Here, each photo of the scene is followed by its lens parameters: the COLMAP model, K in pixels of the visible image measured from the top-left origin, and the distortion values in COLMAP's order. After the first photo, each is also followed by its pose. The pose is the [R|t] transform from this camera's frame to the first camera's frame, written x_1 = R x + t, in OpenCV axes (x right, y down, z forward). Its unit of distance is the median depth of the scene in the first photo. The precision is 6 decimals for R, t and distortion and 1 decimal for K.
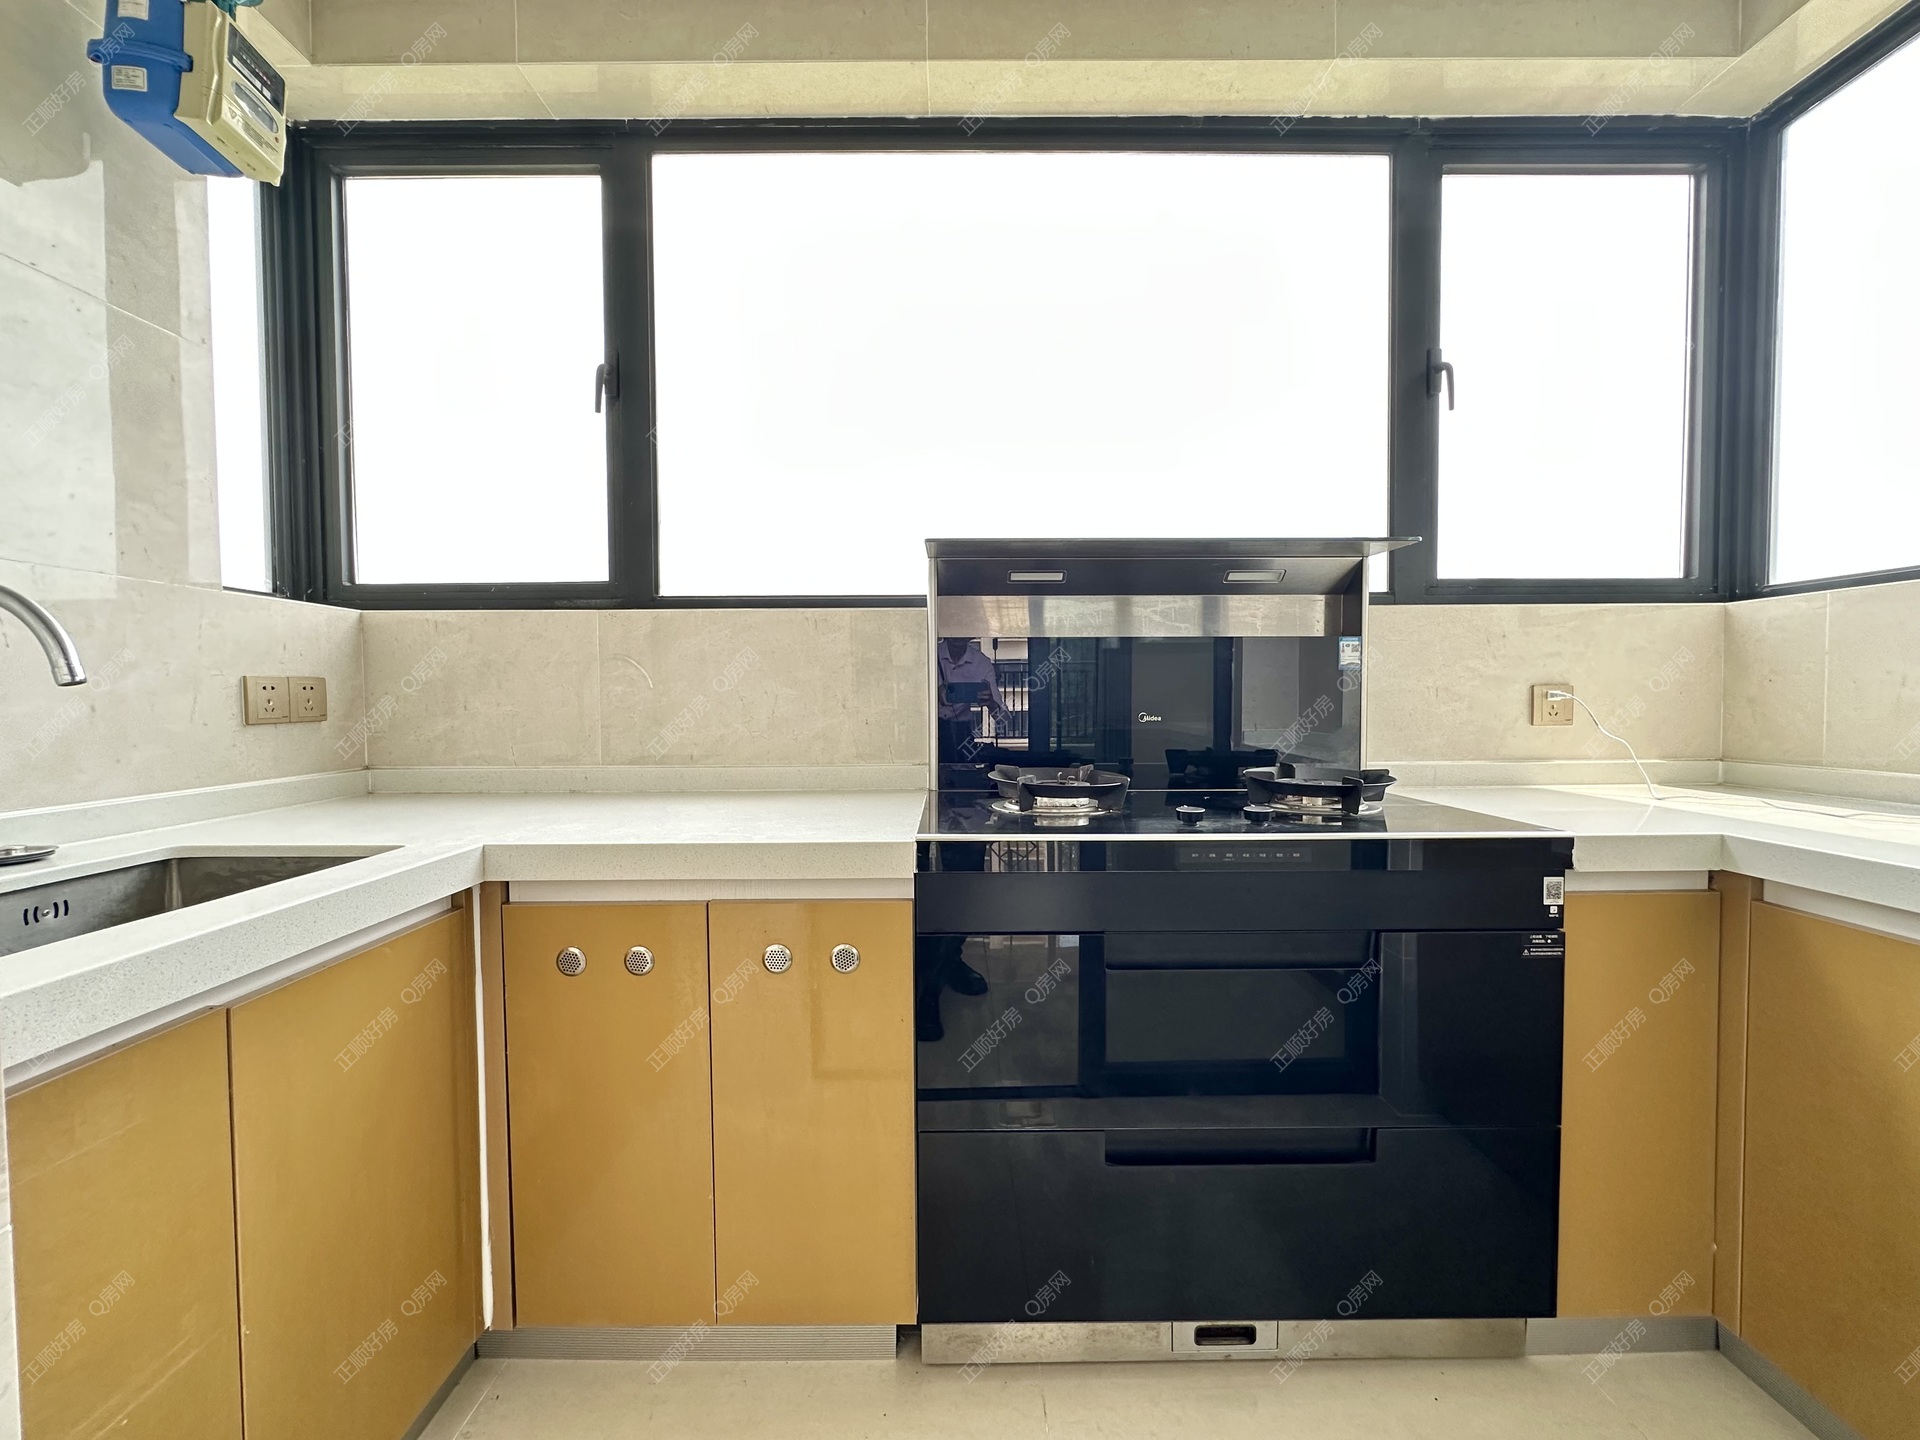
lens RADIAL K [[765.8, 0, 957.7], [0, 765.8, 721.1], [0, 0, 1]] dist [-0.001300, -0.000167]
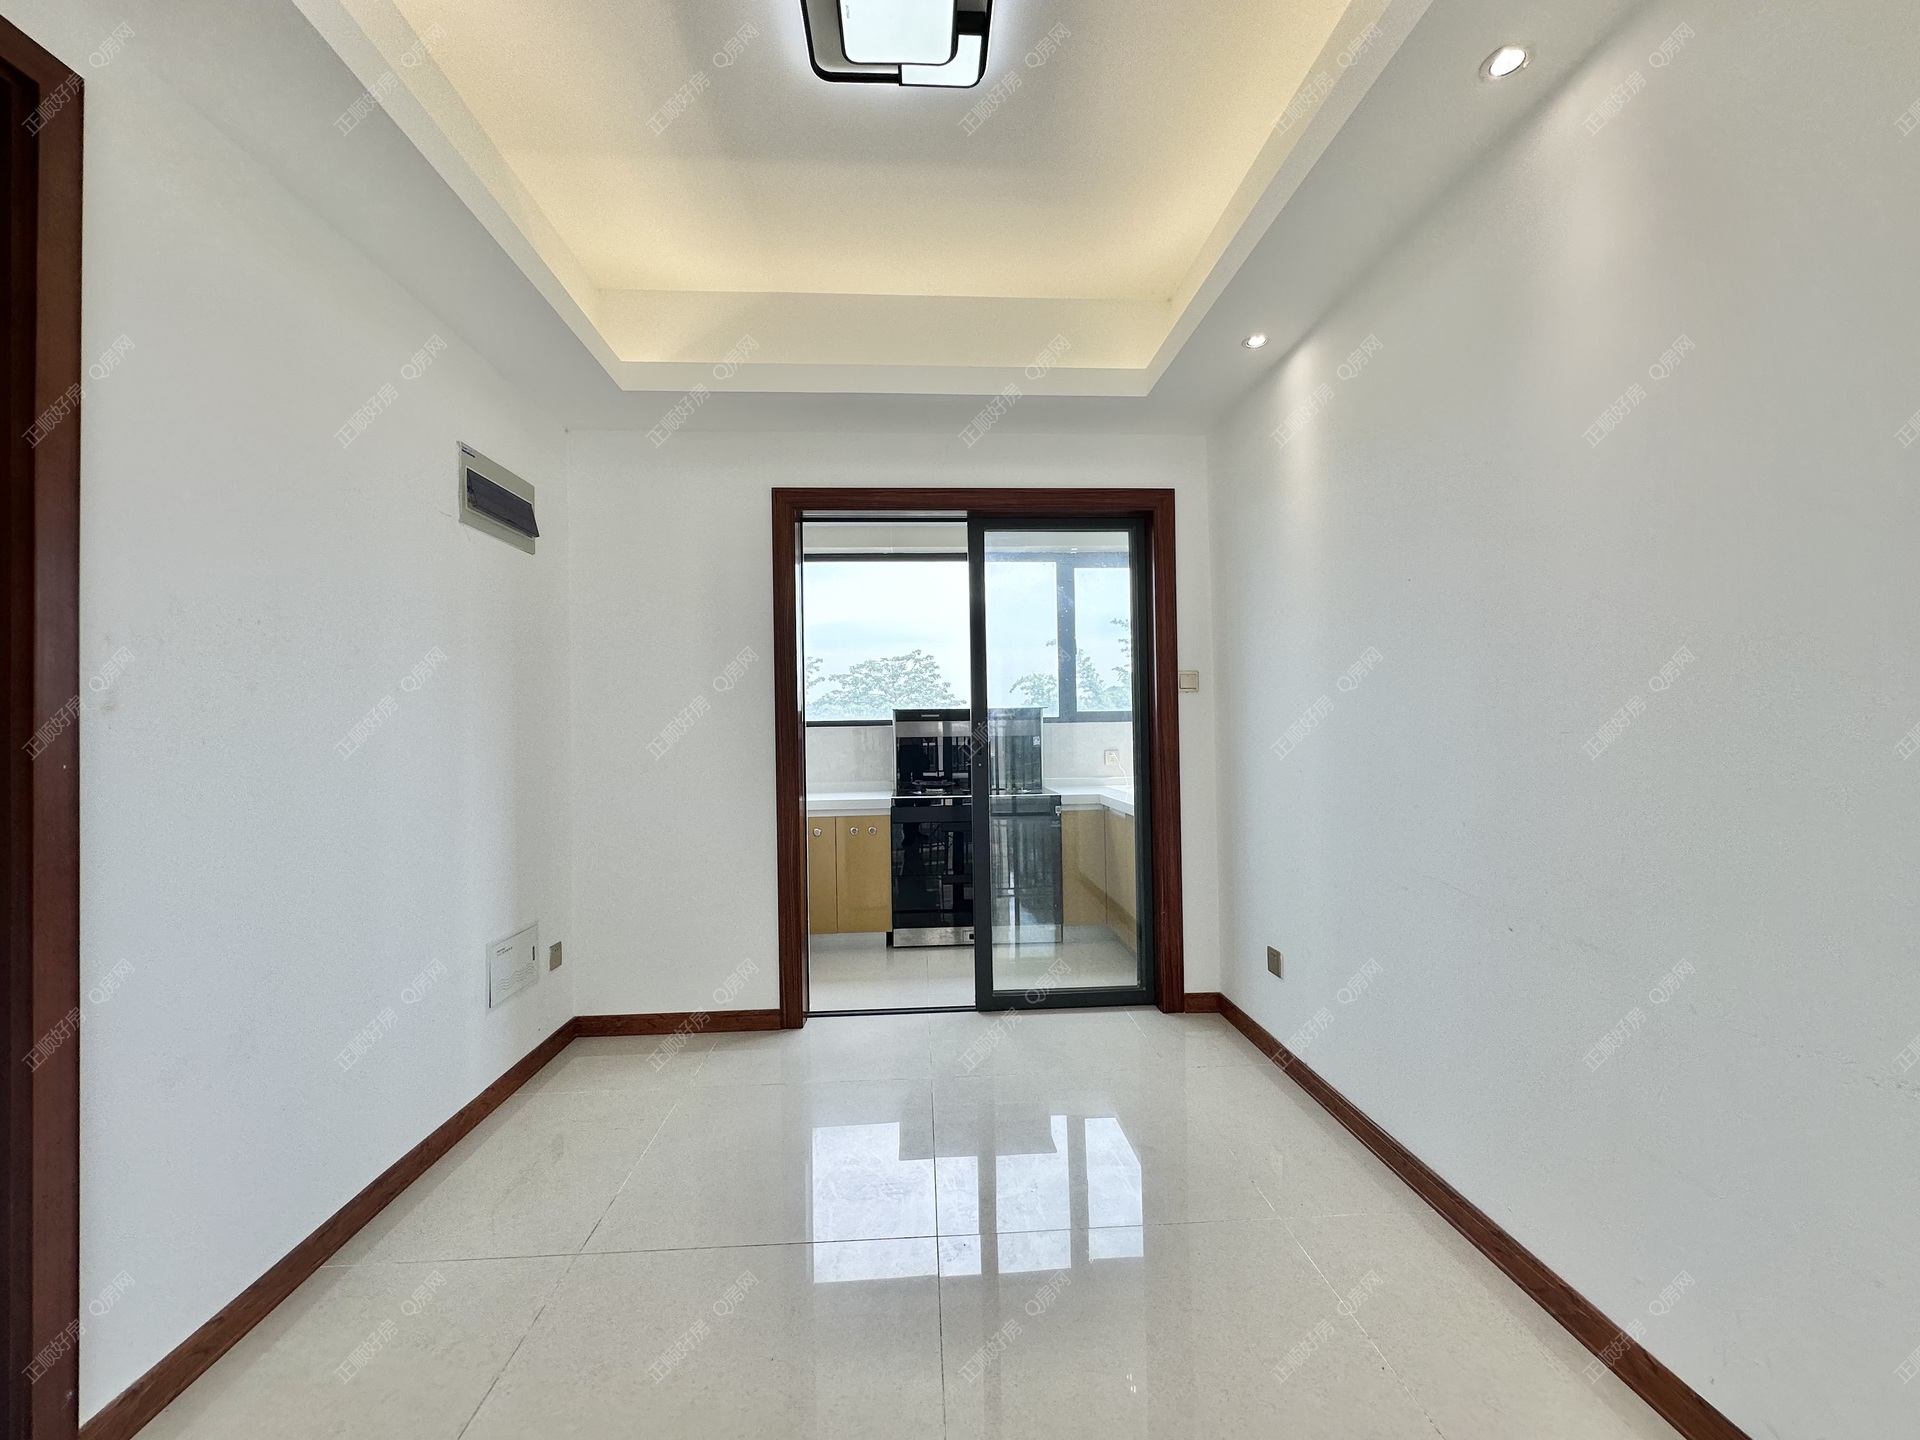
lens RADIAL K [[765.8, 0, 957.7], [0, 765.8, 721.1], [0, 0, 1]] dist [-0.001300, -0.000167]
pose [[0.998719, -0.009022, 0.049784, 0.065378], [0.011063, 0.999103, -0.040877, -0.050569], [-0.049371, 0.041375, 0.997923, -2.066215]]
